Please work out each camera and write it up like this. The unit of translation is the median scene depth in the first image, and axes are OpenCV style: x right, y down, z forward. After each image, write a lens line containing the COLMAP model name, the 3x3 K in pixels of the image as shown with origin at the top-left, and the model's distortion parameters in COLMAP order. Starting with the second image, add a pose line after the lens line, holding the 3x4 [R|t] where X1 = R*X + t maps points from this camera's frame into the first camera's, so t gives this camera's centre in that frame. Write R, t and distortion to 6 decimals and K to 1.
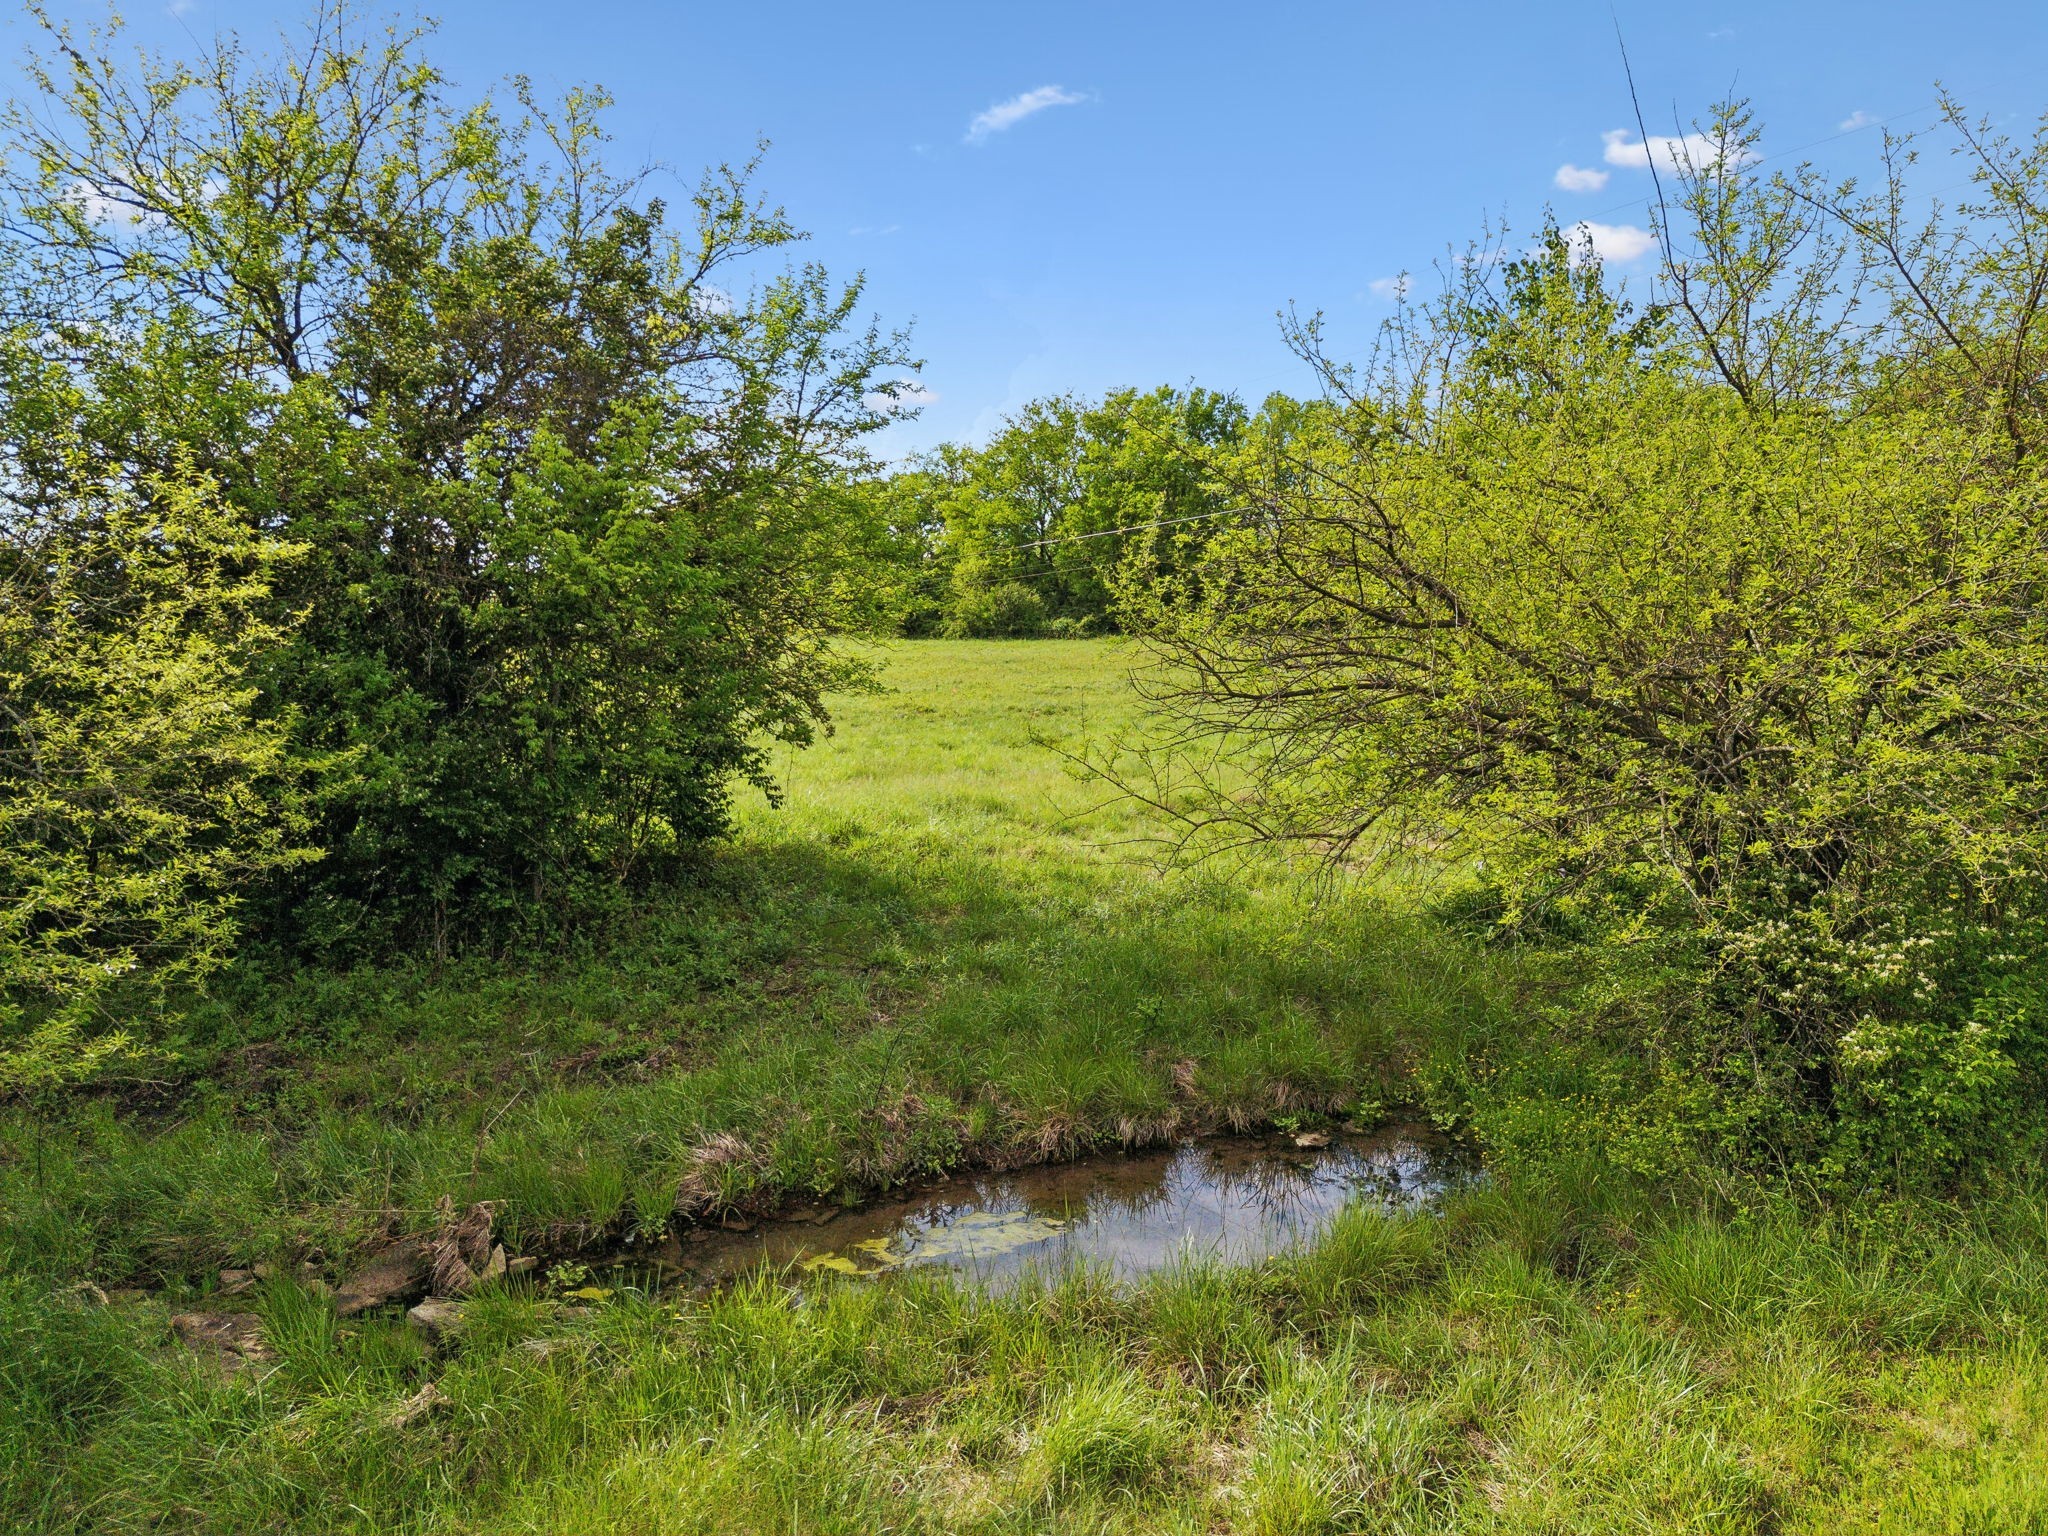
lens RADIAL K [[1519.7, 0, 1038.1], [0, 1519.7, 753.4], [0, 0, 1]] dist [0.071089, -0.064677]
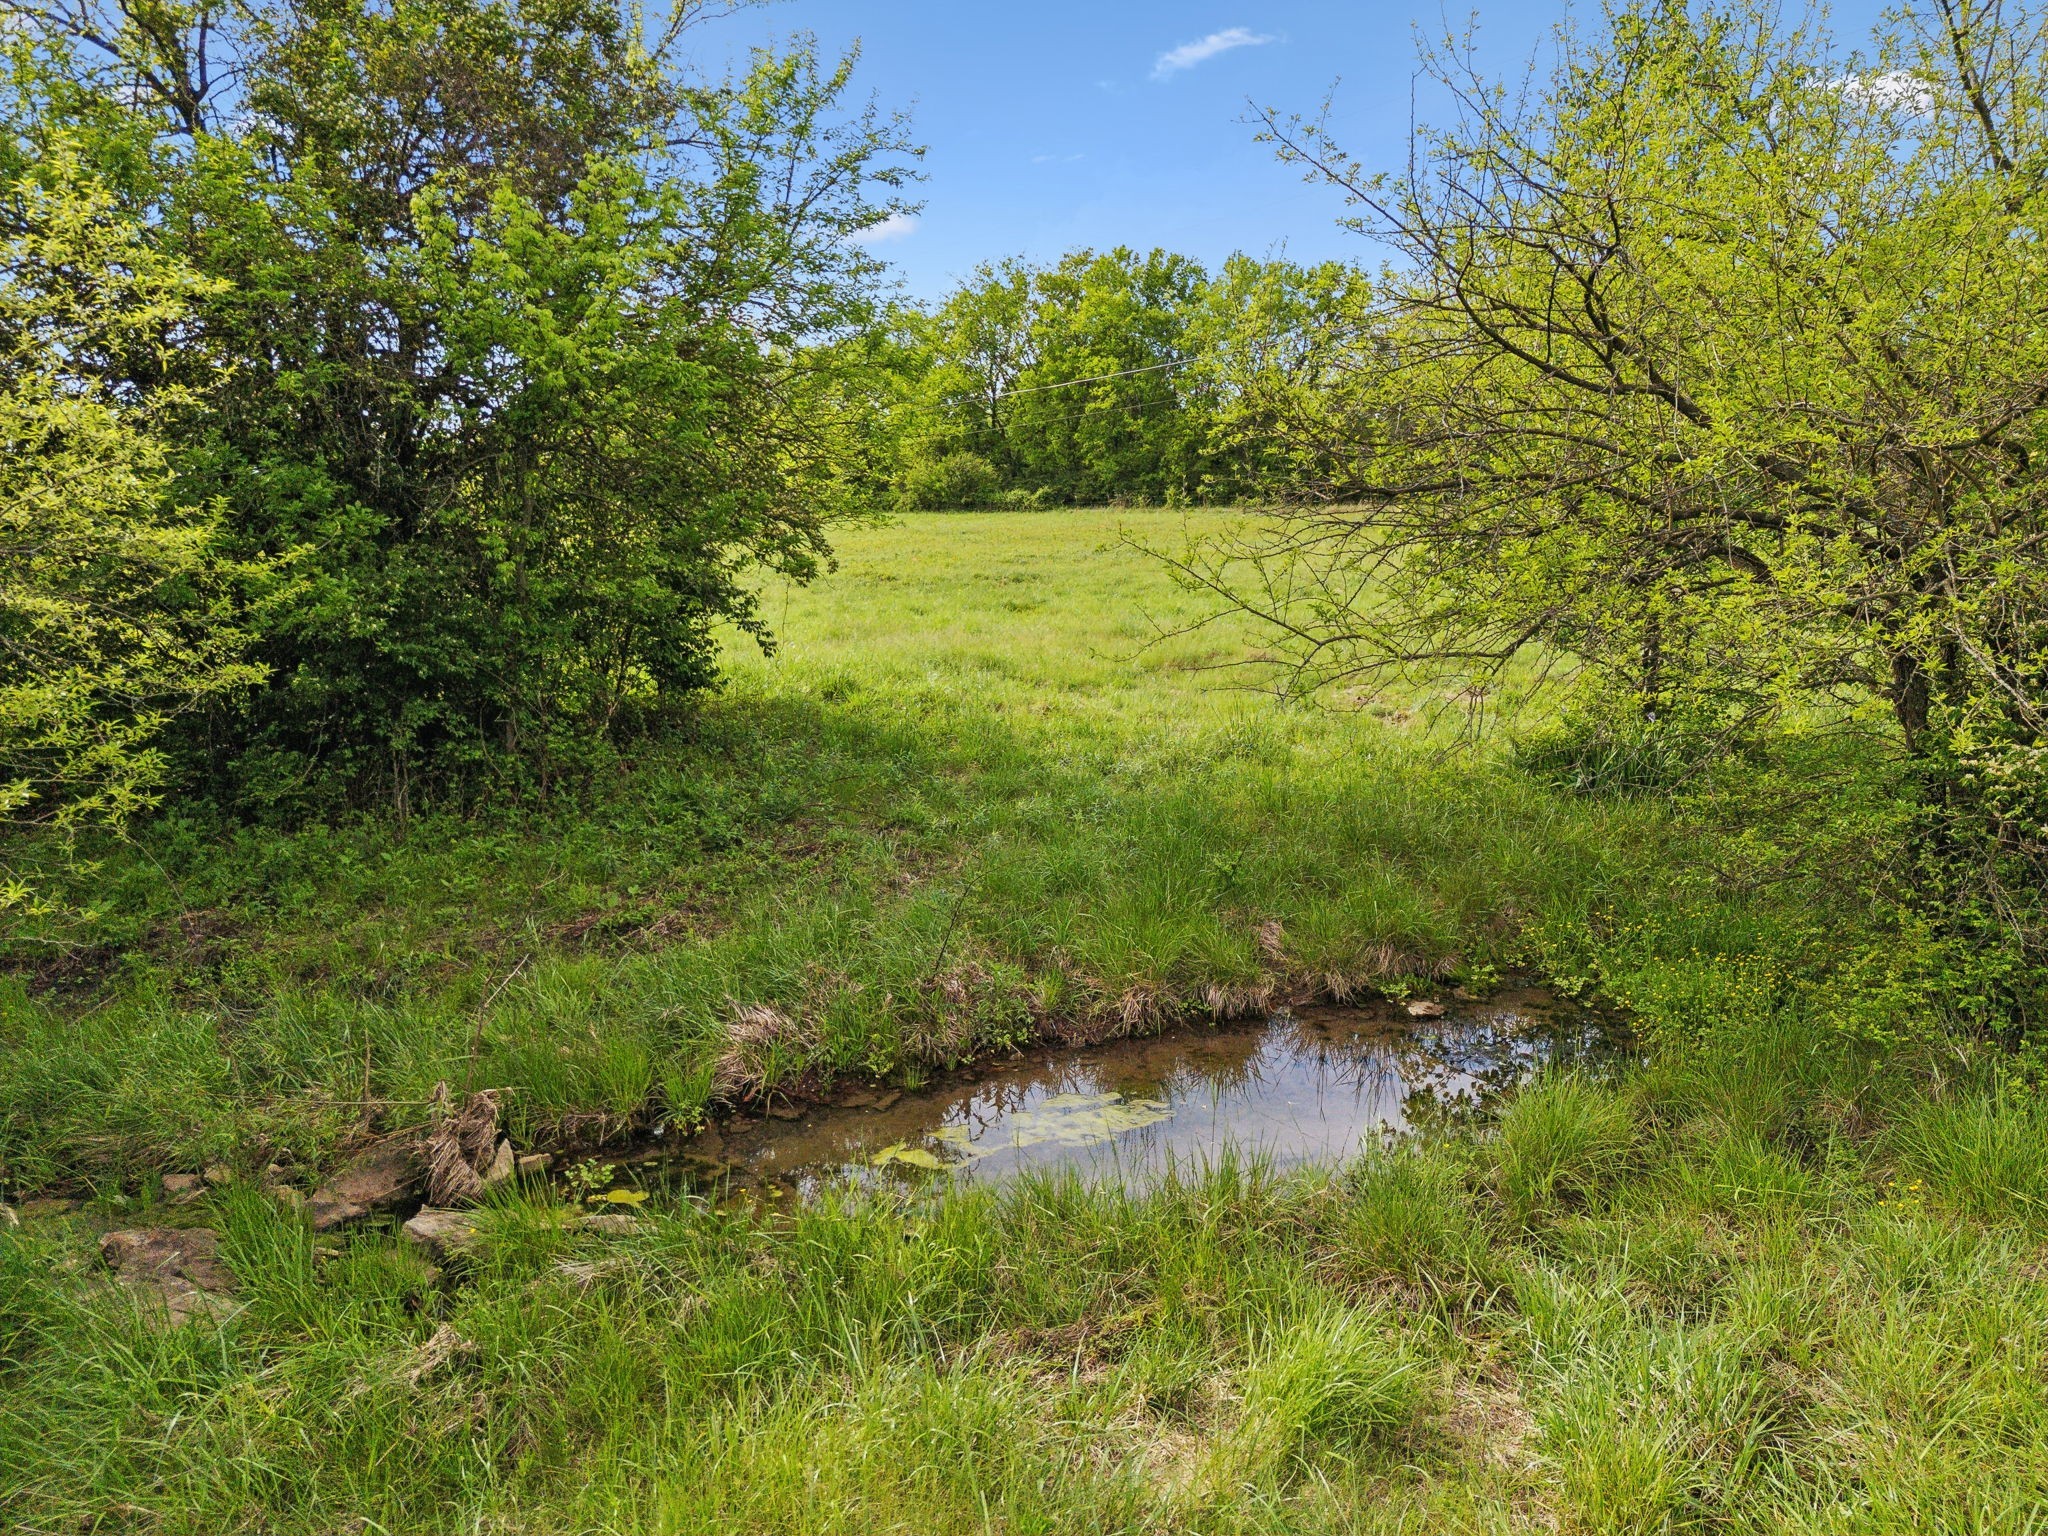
lens RADIAL K [[1519.7, 0, 1038.1], [0, 1519.7, 753.4], [0, 0, 1]] dist [0.071089, -0.064677]
pose [[0.999280, -0.004971, 0.037617, -0.068588], [0.002052, 0.997011, 0.077236, 0.035208], [-0.037889, -0.077103, 0.996303, 0.132142]]
